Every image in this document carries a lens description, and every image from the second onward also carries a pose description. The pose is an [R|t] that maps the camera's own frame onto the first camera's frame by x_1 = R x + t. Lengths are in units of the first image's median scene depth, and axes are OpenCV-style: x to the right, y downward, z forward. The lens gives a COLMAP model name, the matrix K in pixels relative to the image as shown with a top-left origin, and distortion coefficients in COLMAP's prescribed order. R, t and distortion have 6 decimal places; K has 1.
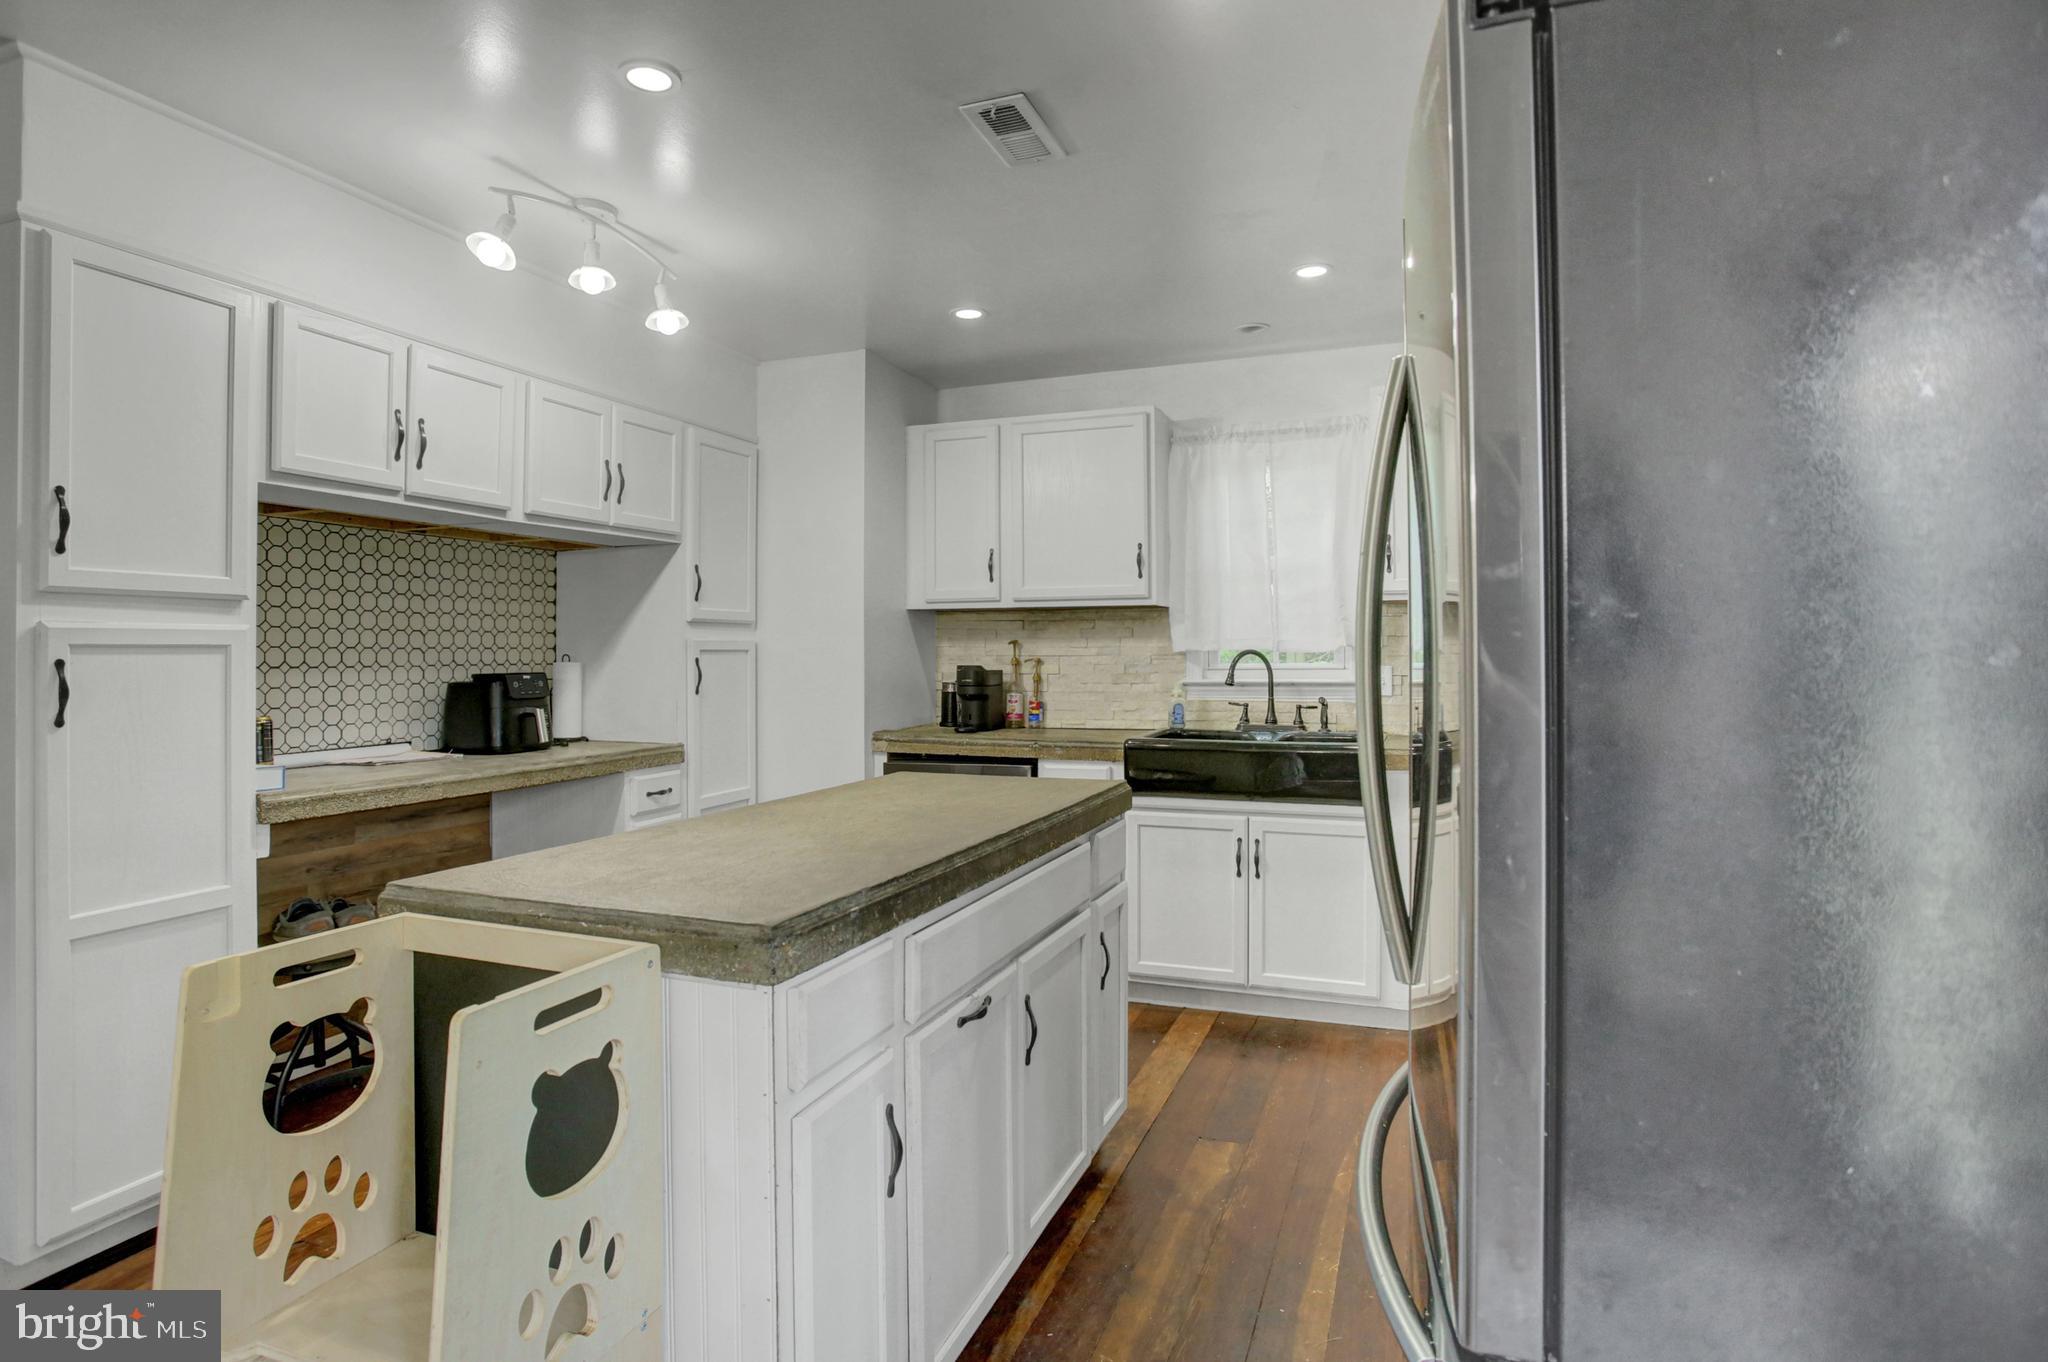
lens RADIAL K [[1073.9, 0, 1008.7], [0, 1073.9, 657.4], [0, 0, 1]] dist [-0.077278, 0.040495]
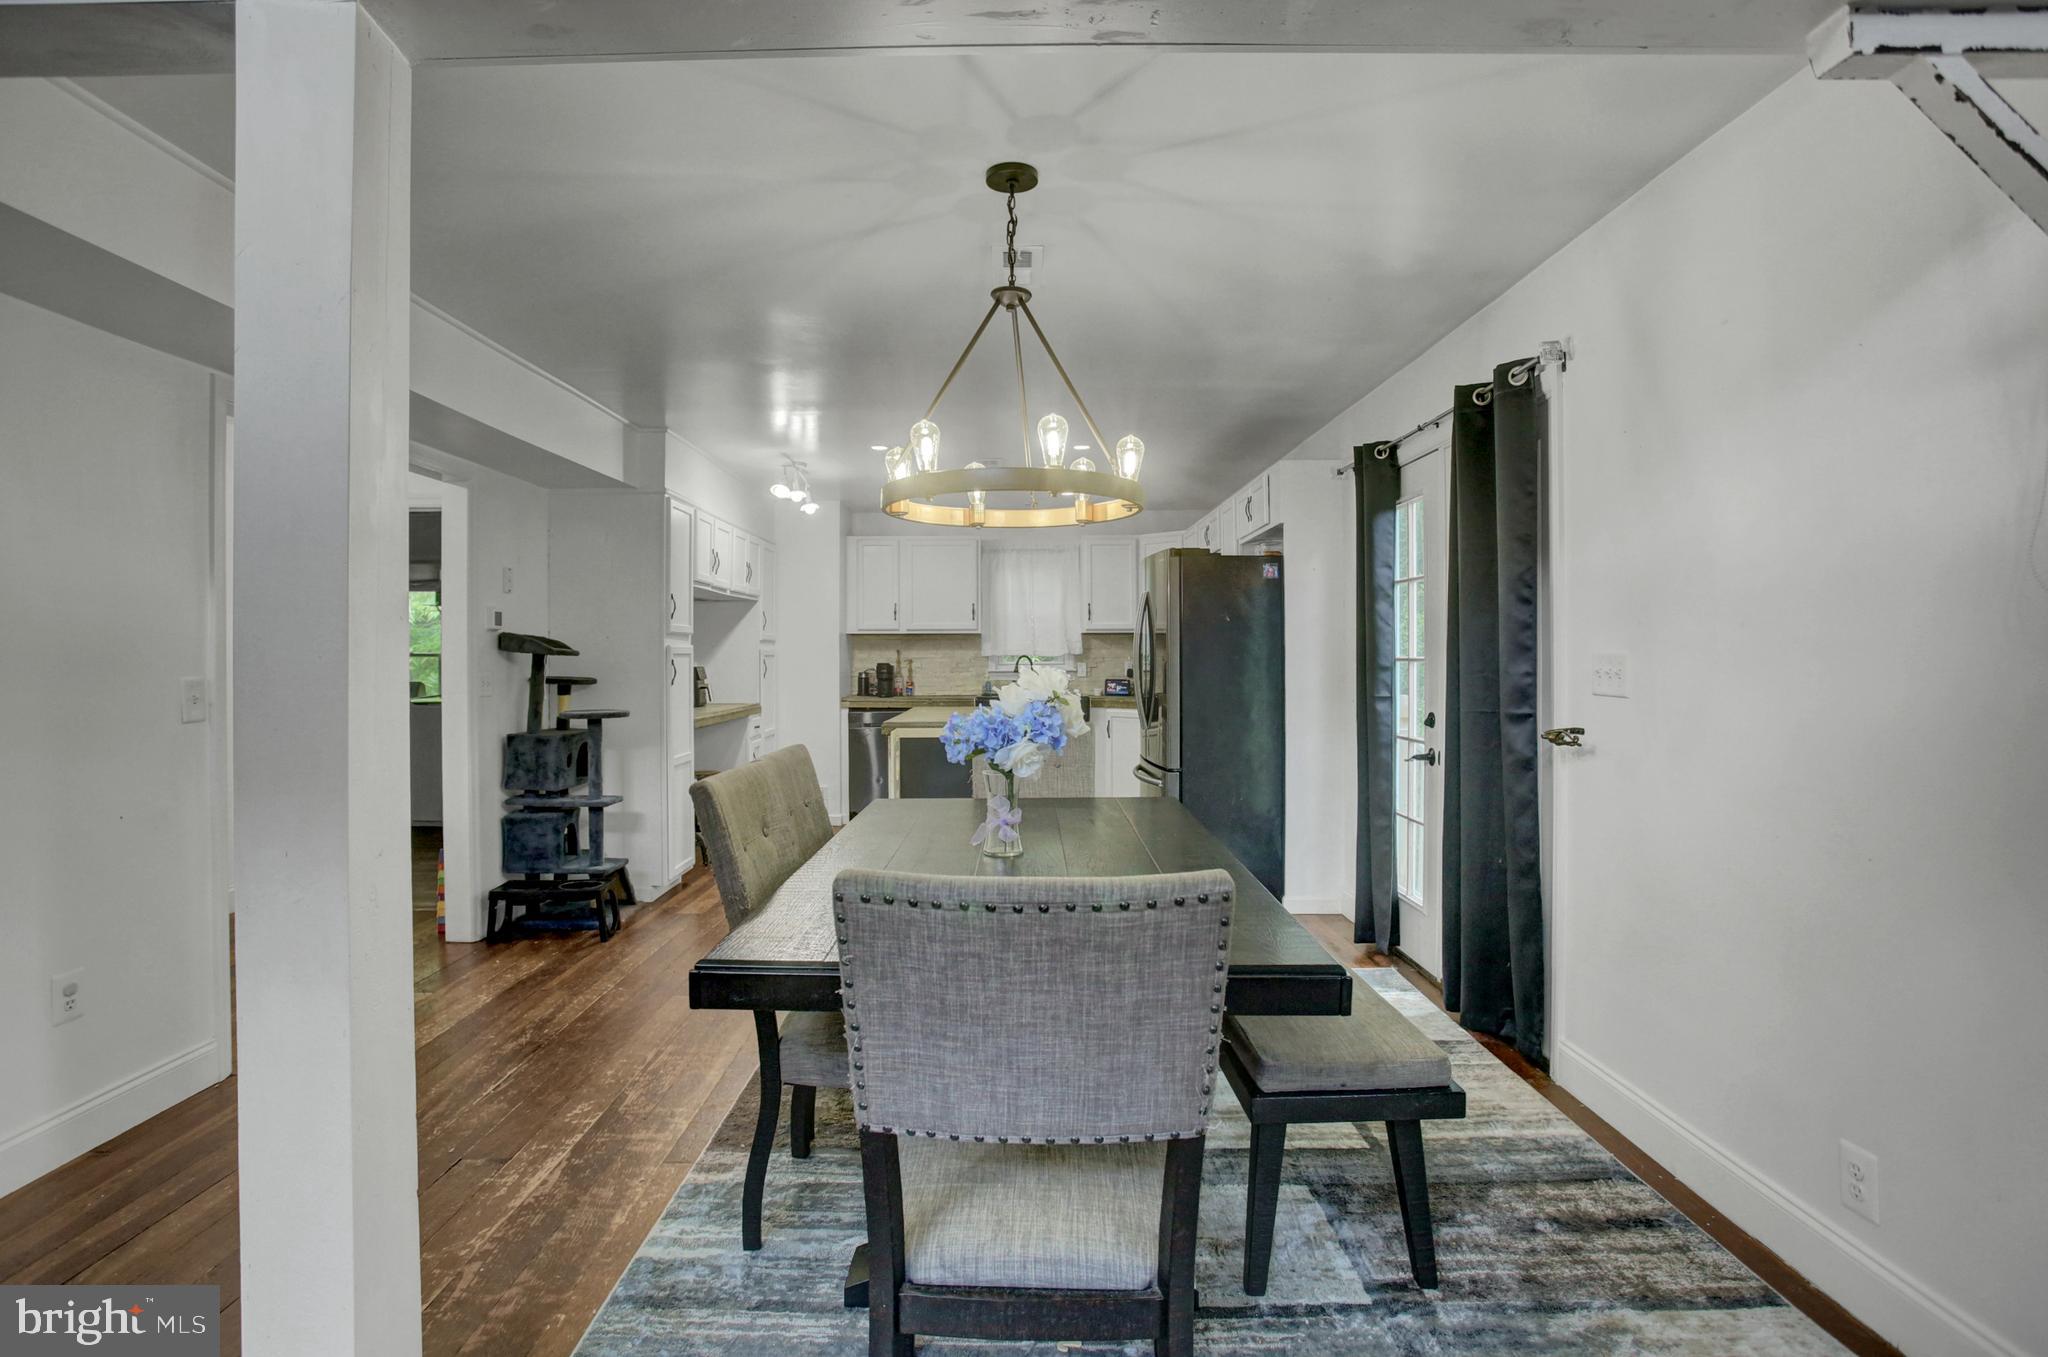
lens RADIAL K [[1013.6, 0, 997.4], [0, 1013.6, 658.4], [0, 0, 1]] dist [-0.068004, 0.029064]
pose [[0.934150, -0.000216, 0.356882, -0.499976], [0.001109, 0.999997, -0.002300, 0.003705], [-0.356880, 0.002544, 0.934147, -0.783987]]
